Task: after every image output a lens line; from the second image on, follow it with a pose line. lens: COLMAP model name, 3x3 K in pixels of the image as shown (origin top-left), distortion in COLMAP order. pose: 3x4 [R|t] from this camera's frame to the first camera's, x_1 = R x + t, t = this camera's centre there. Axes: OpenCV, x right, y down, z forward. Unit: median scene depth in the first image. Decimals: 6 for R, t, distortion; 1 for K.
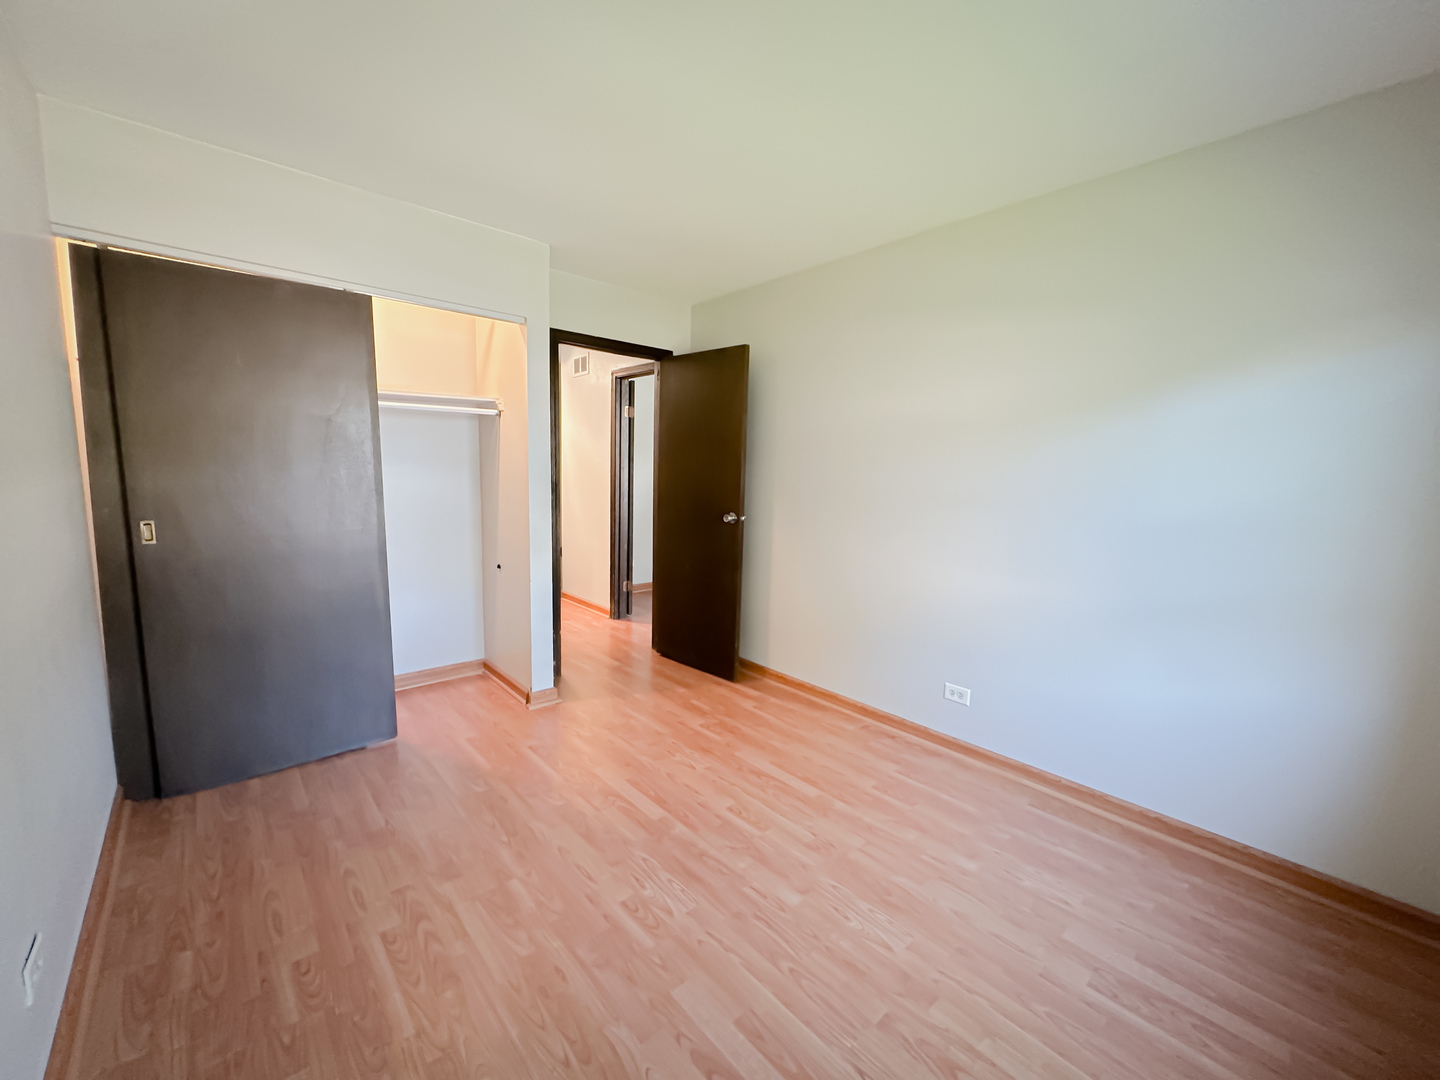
lens RADIAL K [[576.1, 0, 720.5], [0, 576.1, 541.5], [0, 0, 1]] dist [-0.011203, 0.001708]
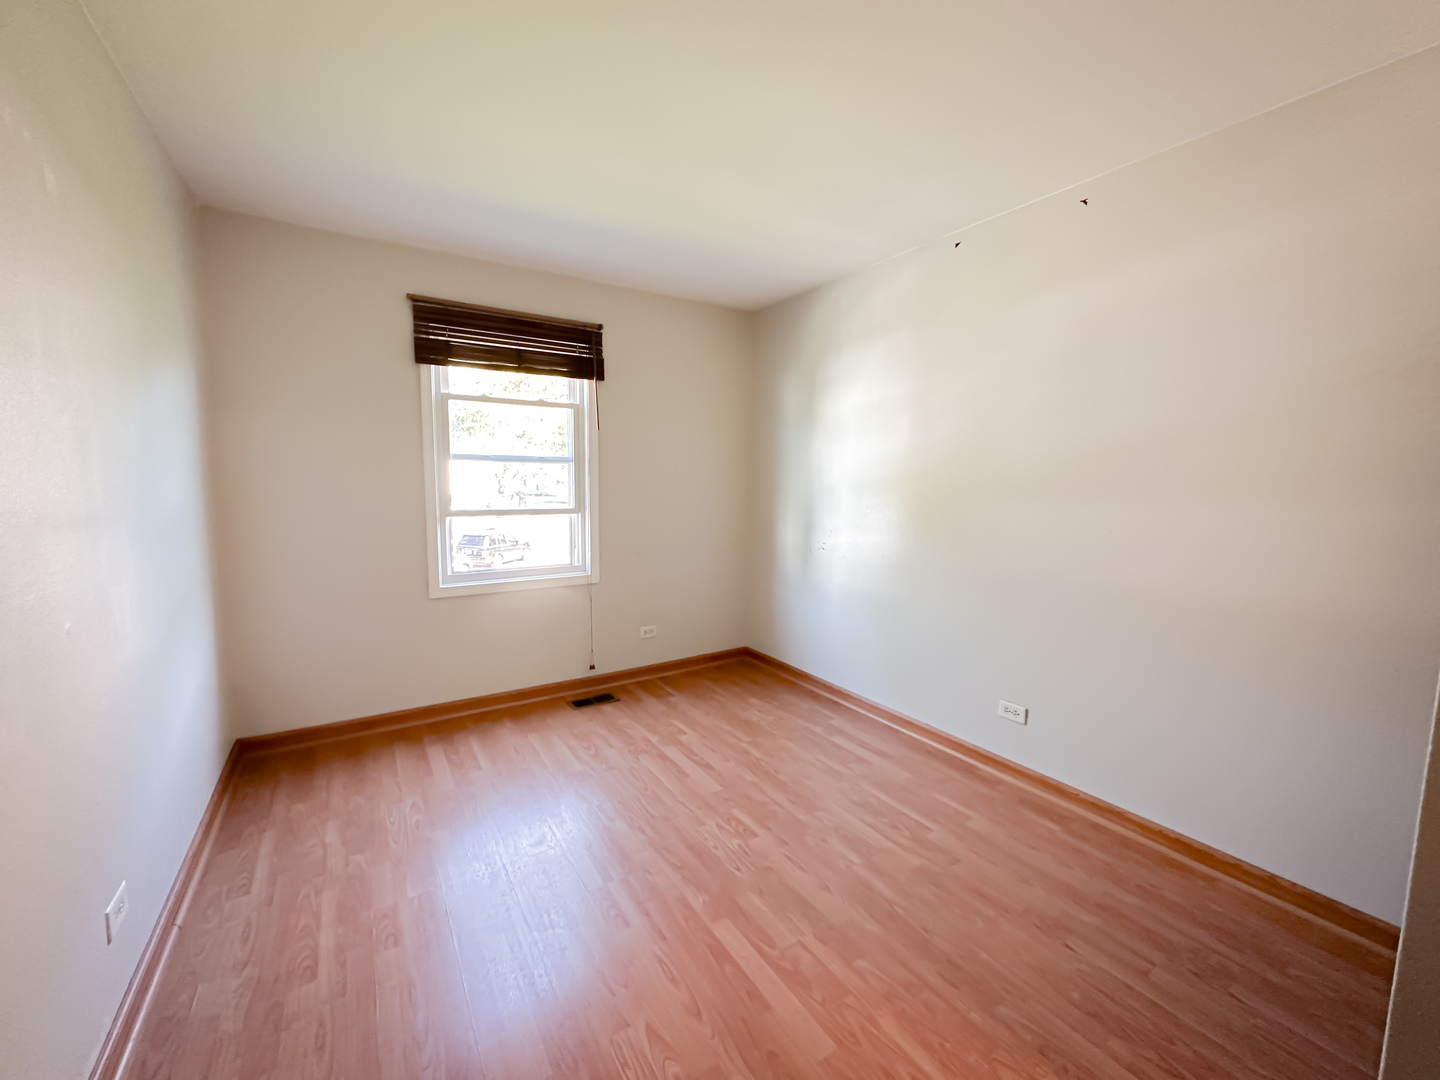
lens RADIAL K [[576.1, 0, 719.5], [0, 576.1, 539.9], [0, 0, 1]] dist [-0.011203, 0.001708]
pose [[-0.986929, -0.050214, 0.153131, -0.236526], [-0.013983, 0.973315, 0.229045, -0.245223], [-0.160546, 0.223910, -0.961296, 1.943499]]
